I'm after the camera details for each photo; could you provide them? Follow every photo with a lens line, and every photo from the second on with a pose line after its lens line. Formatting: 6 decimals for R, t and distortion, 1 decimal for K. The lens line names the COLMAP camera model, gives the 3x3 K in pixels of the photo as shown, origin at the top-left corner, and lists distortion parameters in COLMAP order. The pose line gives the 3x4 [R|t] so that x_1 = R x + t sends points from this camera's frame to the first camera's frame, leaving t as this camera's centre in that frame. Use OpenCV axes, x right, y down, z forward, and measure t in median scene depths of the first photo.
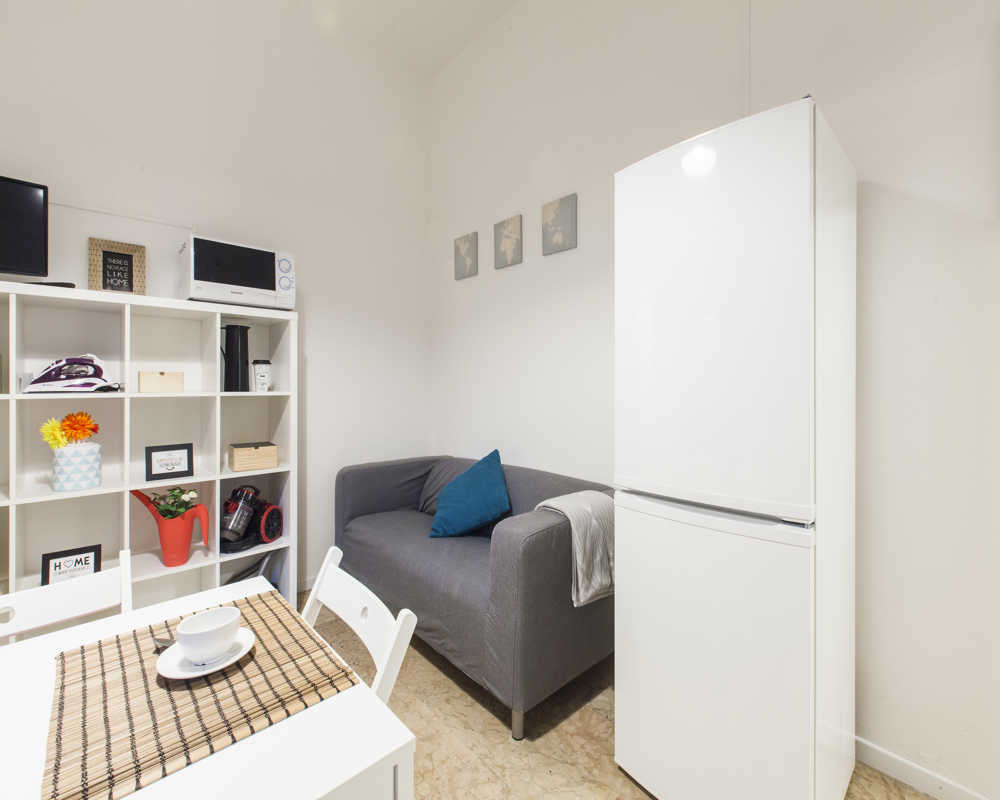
lens RADIAL K [[465.4, 0, 523.1], [0, 465.4, 382.5], [0, 0, 1]] dist [0.000119, -0.000517]
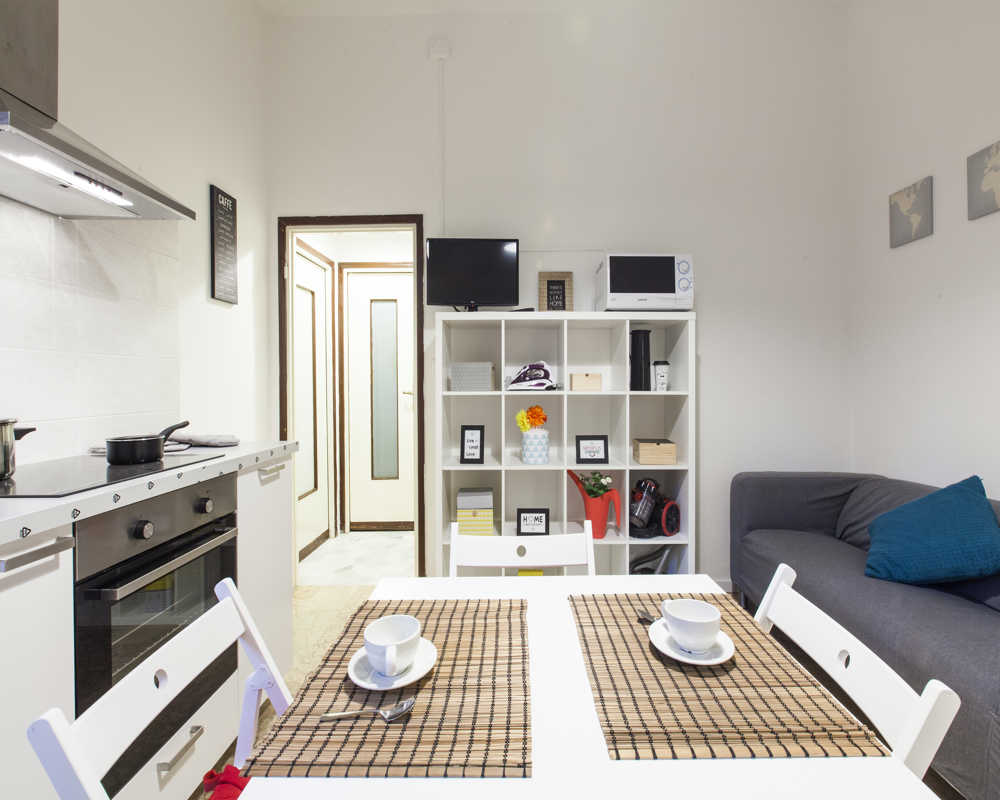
lens RADIAL K [[469.7, 0, 500.9], [0, 469.7, 385.7], [0, 0, 1]] dist [-0.000569, -0.000103]
pose [[0.705617, -0.000853, -0.708593, -0.073236], [0.003876, 0.999989, 0.002655, 0.003592], [0.708583, -0.004620, 0.705612, -0.007814]]
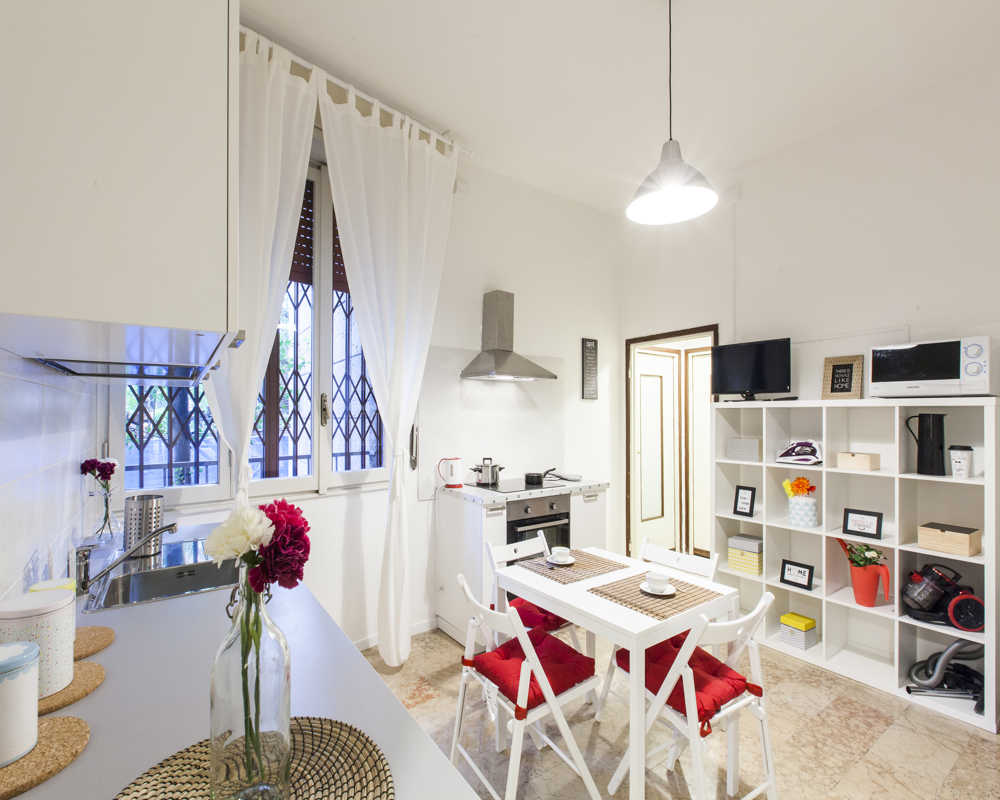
lens RADIAL K [[452.0, 0, 462.4], [0, 452.0, 413.8], [0, 0, 1]] dist [-0.001429, -0.000563]
pose [[-0.190154, -0.004551, -0.981744, 0.670408], [-0.004674, 0.999982, -0.003731, -0.121853], [0.981743, 0.003879, -0.190172, 0.144919]]
